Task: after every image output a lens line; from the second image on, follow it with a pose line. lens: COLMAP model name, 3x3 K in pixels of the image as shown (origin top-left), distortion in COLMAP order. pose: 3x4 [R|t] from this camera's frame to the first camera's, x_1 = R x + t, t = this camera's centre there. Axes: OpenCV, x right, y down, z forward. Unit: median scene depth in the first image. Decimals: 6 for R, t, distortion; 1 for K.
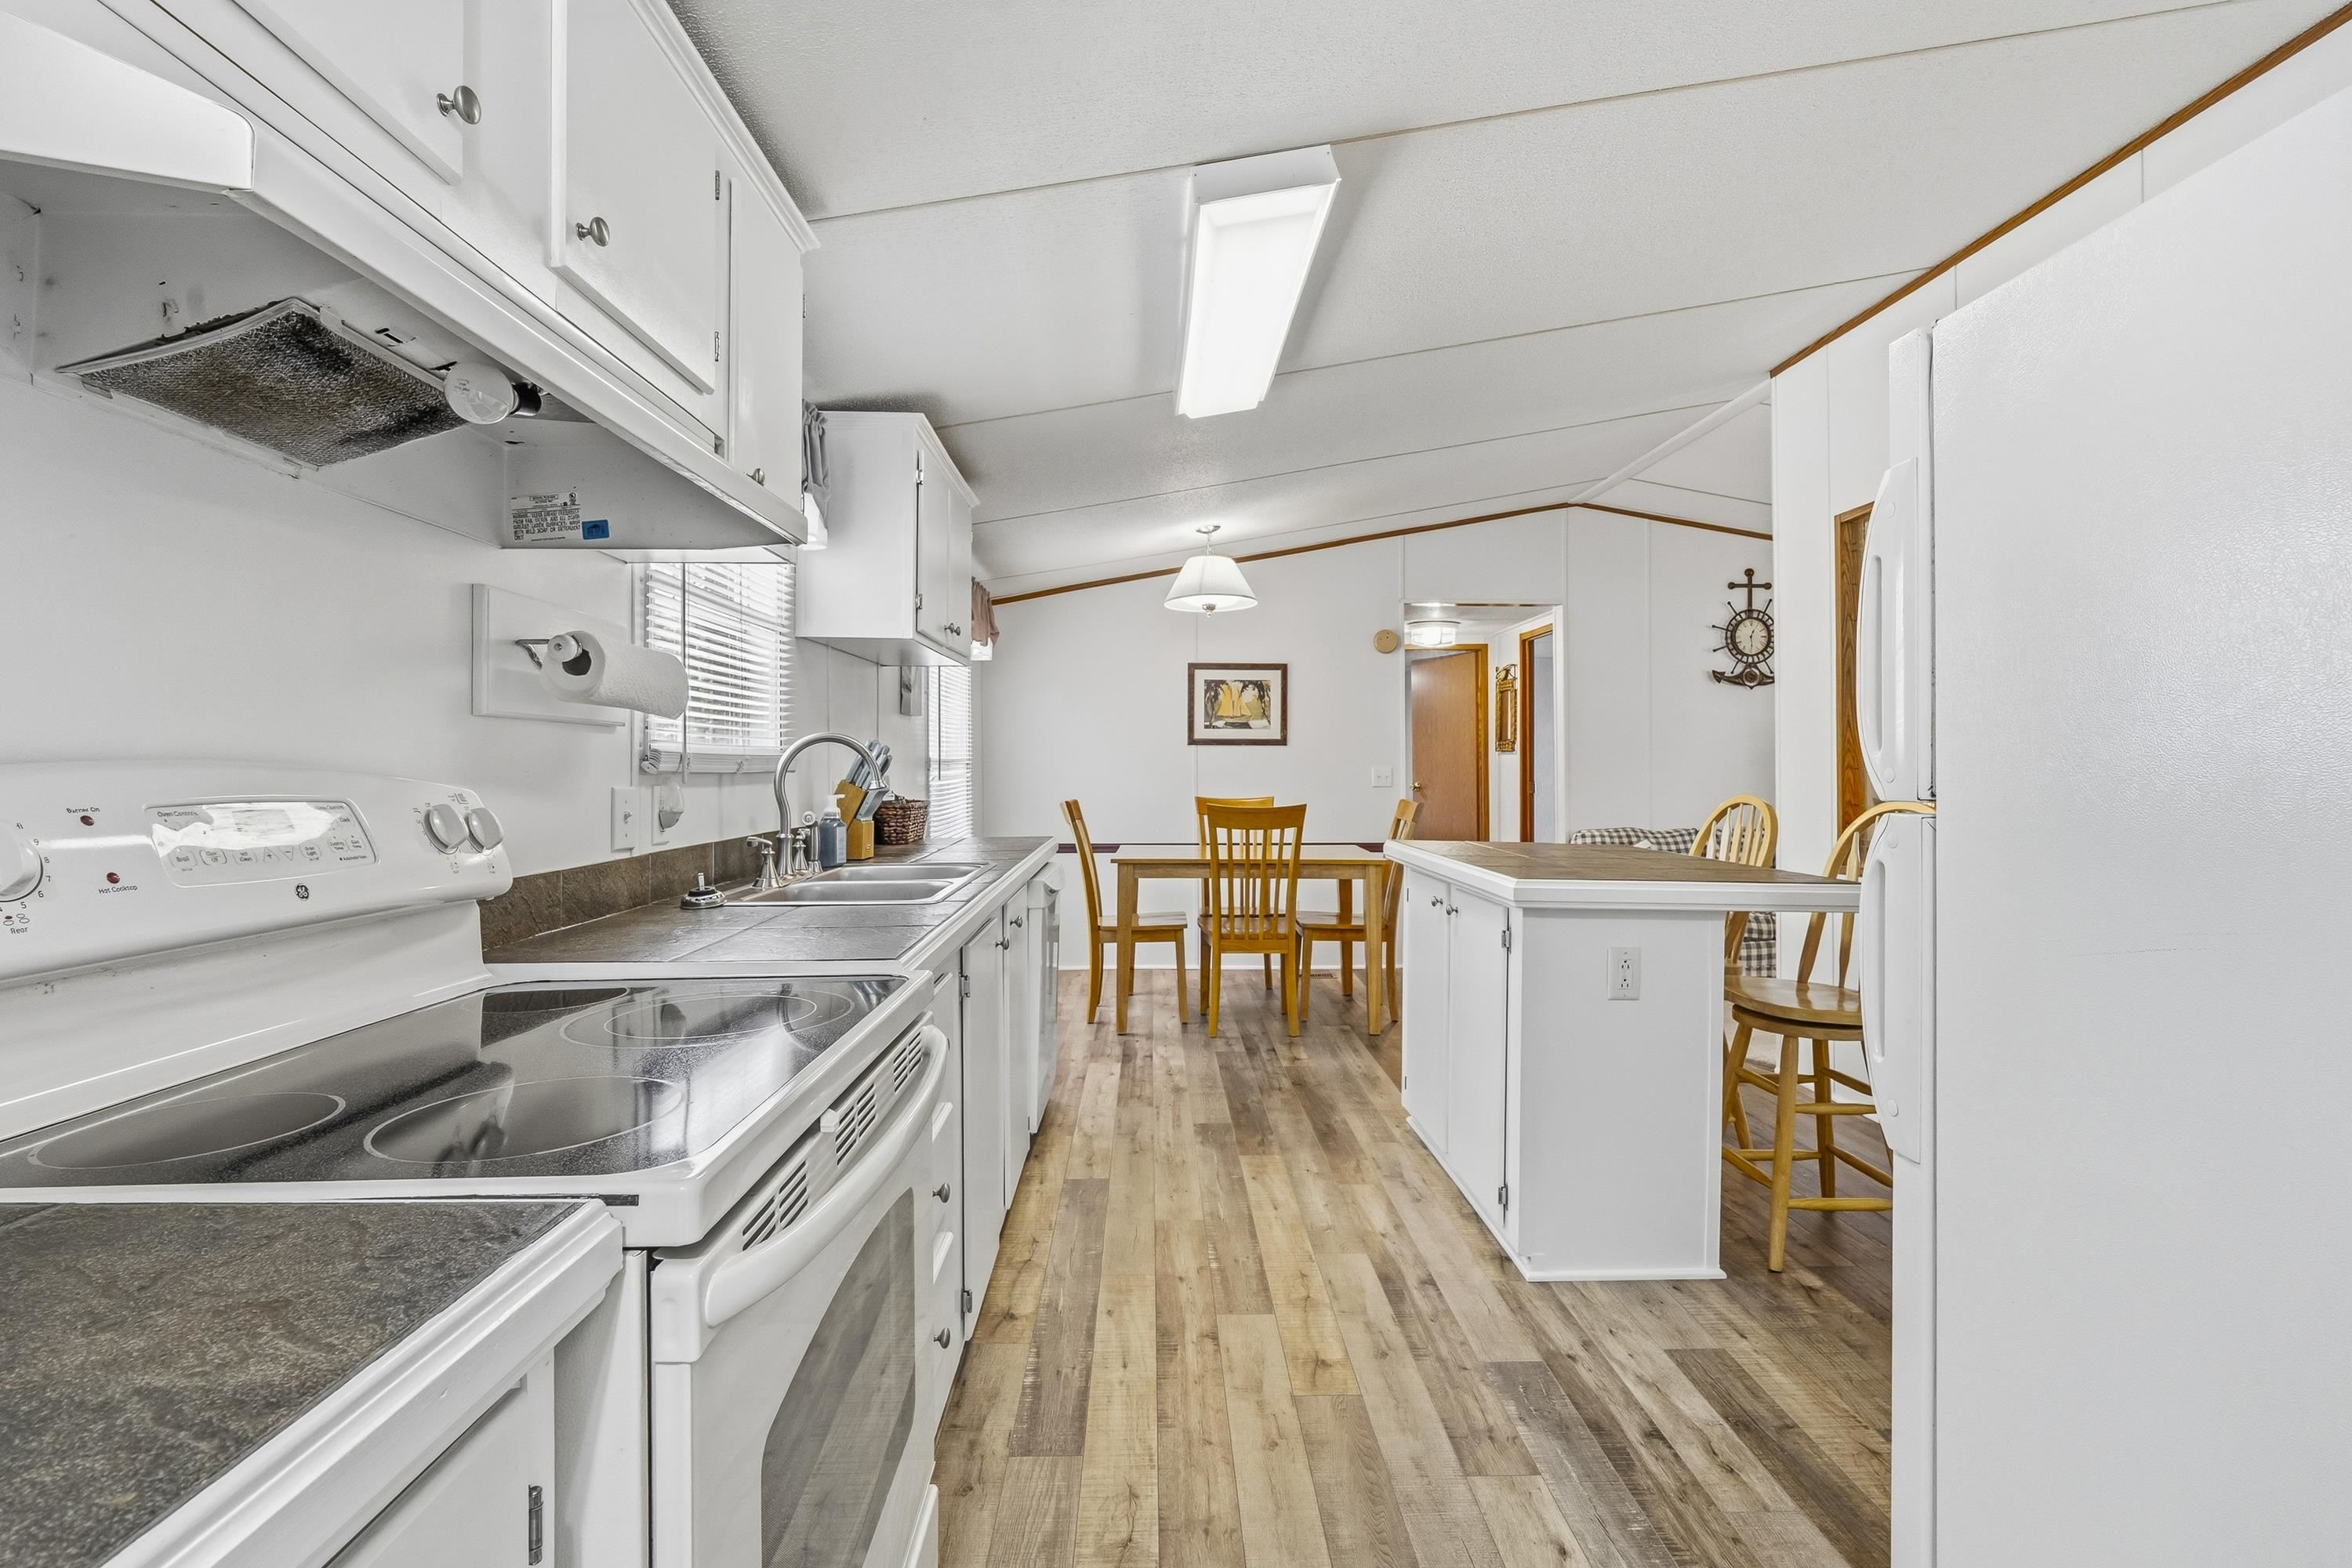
lens RADIAL K [[1070.4, 0, 1167.4], [0, 1070.4, 764.9], [0, 0, 1]] dist [-0.008679, 0.000443]
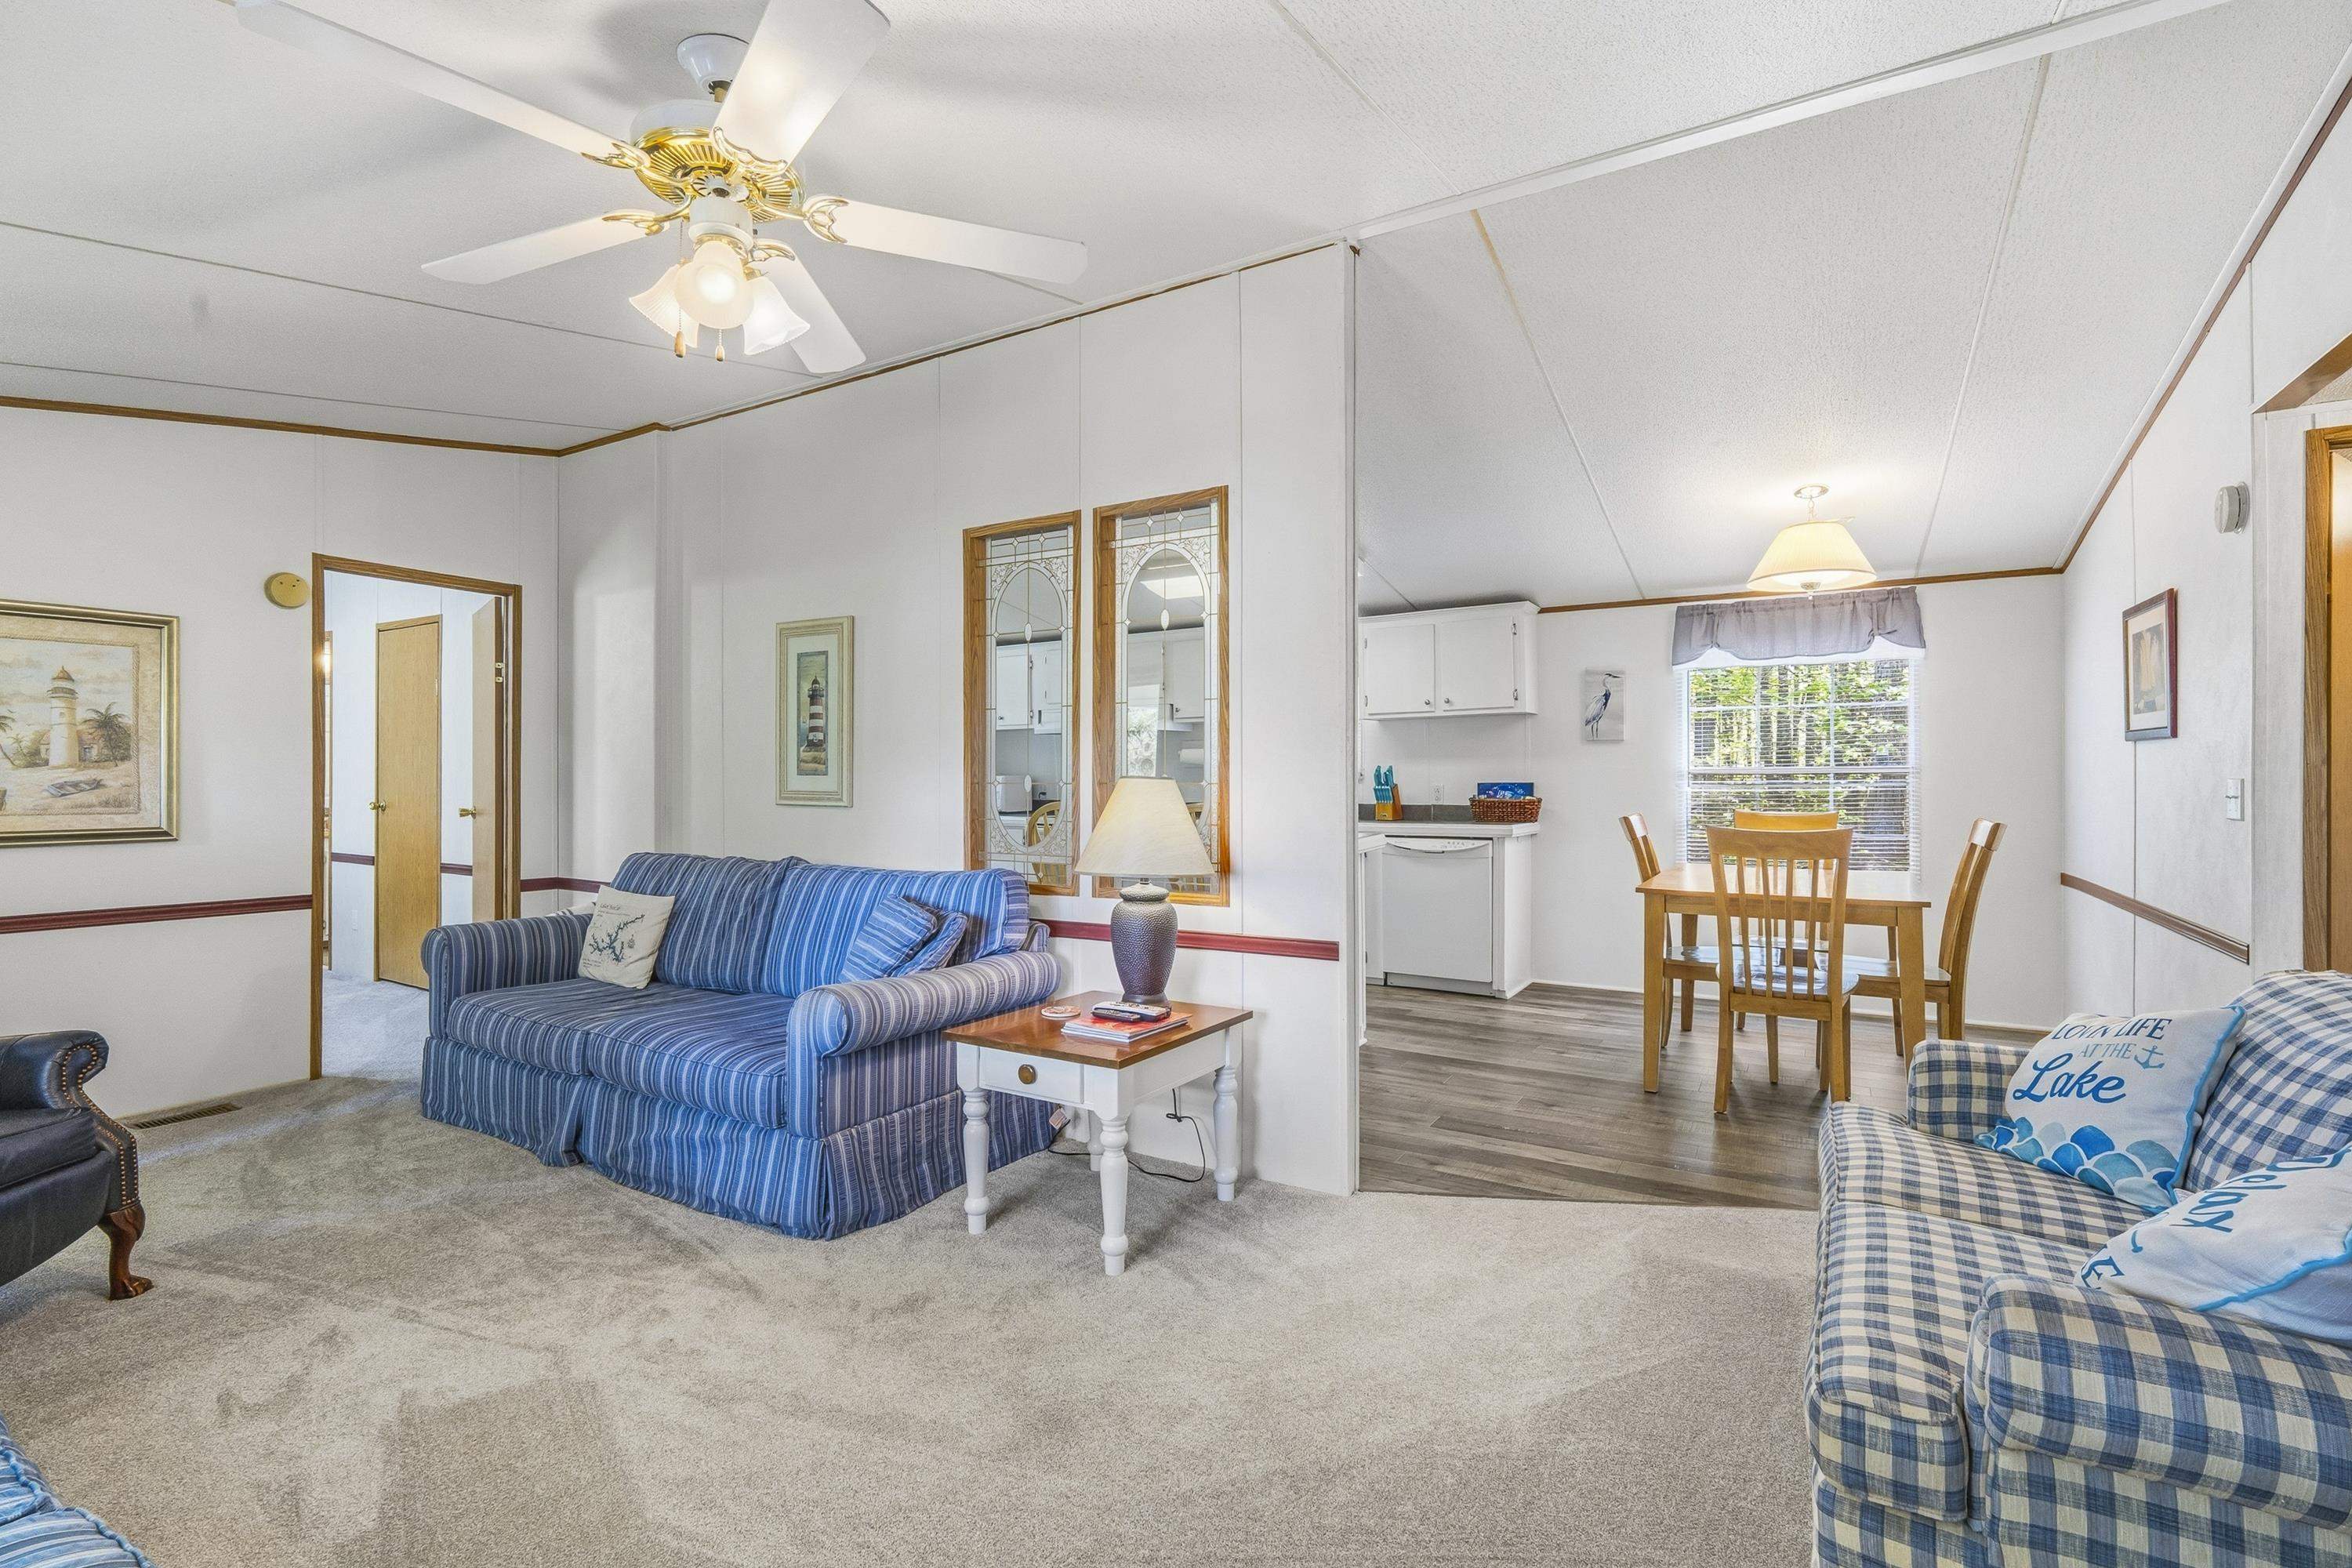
lens RADIAL K [[1061.8, 0, 1174.8], [0, 1061.8, 771.7], [0, 0, 1]] dist [-0.009815, 0.000442]
pose [[-0.534116, 0.000472, -0.845411, 0.843467], [0.006893, 0.999969, -0.003797, -0.002179], [0.845383, -0.007856, -0.534103, 0.856864]]
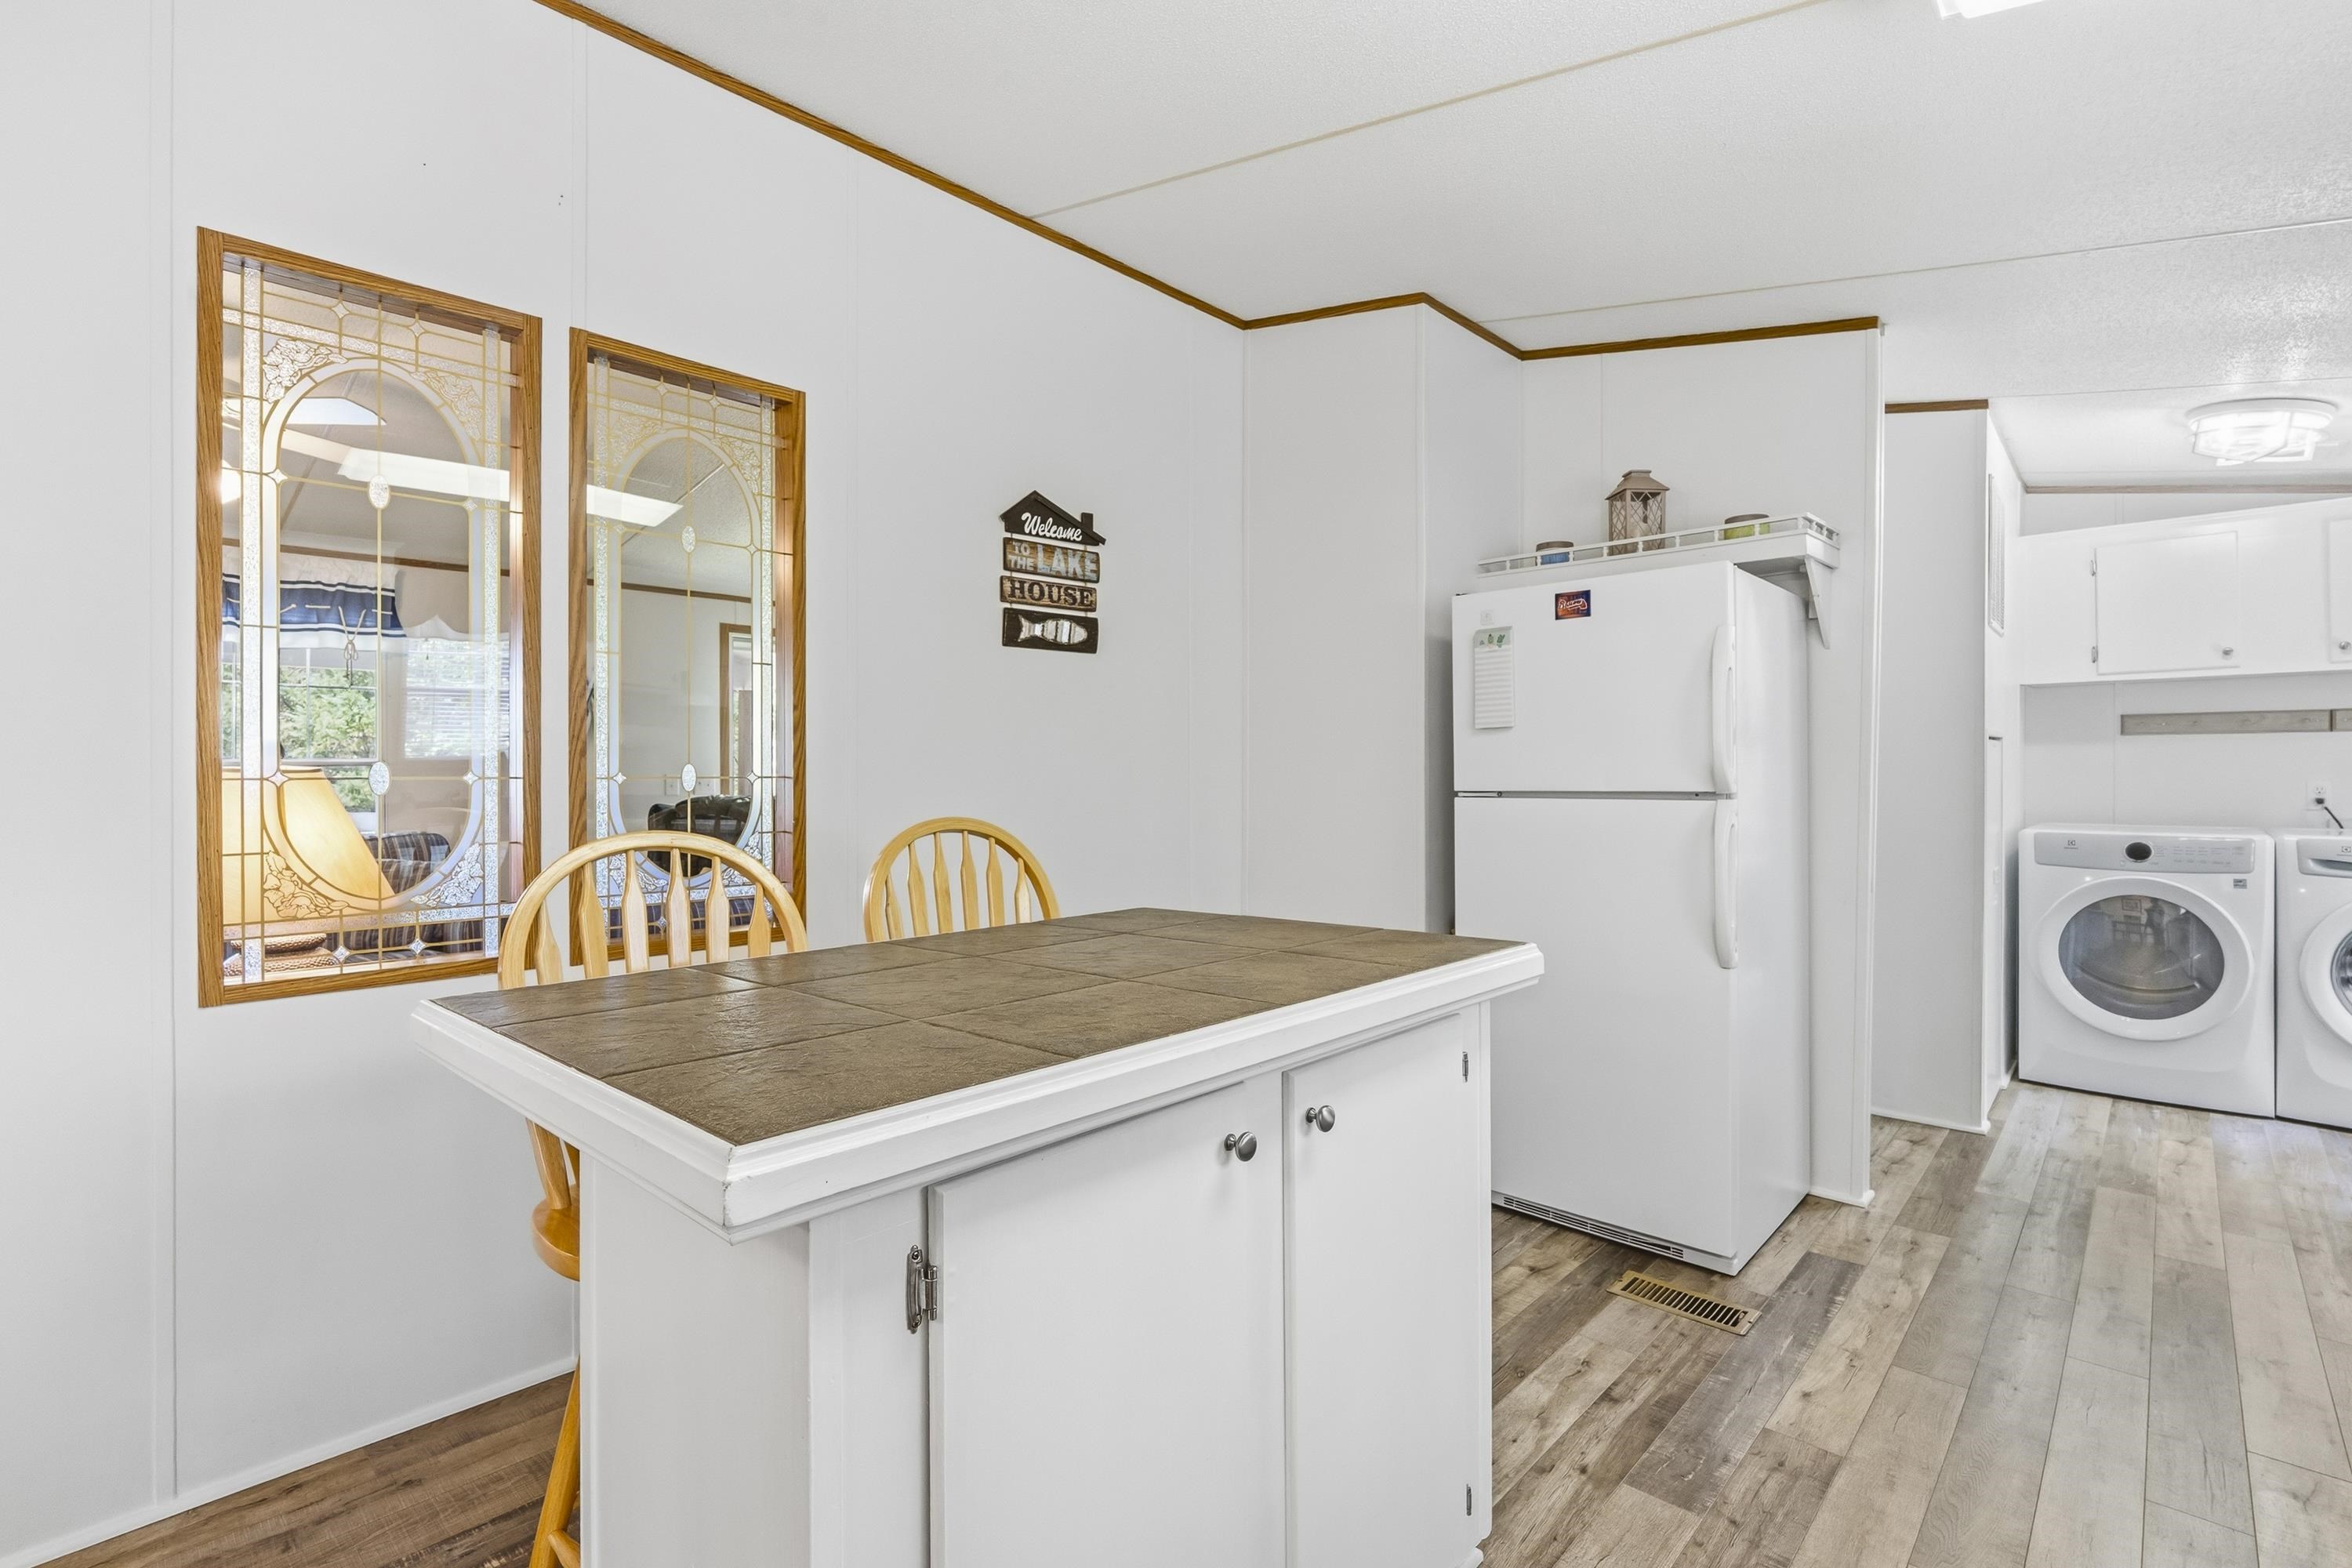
lens RADIAL K [[1074.5, 0, 1165.5], [0, 1074.5, 780.9], [0, 0, 1]] dist [-0.012243, 0.000952]
pose [[-0.714465, -0.002460, 0.699667, 0.007998], [-0.001119, 0.999997, 0.002374, 0.001919], [-0.699671, 0.000913, -0.714465, 0.626790]]
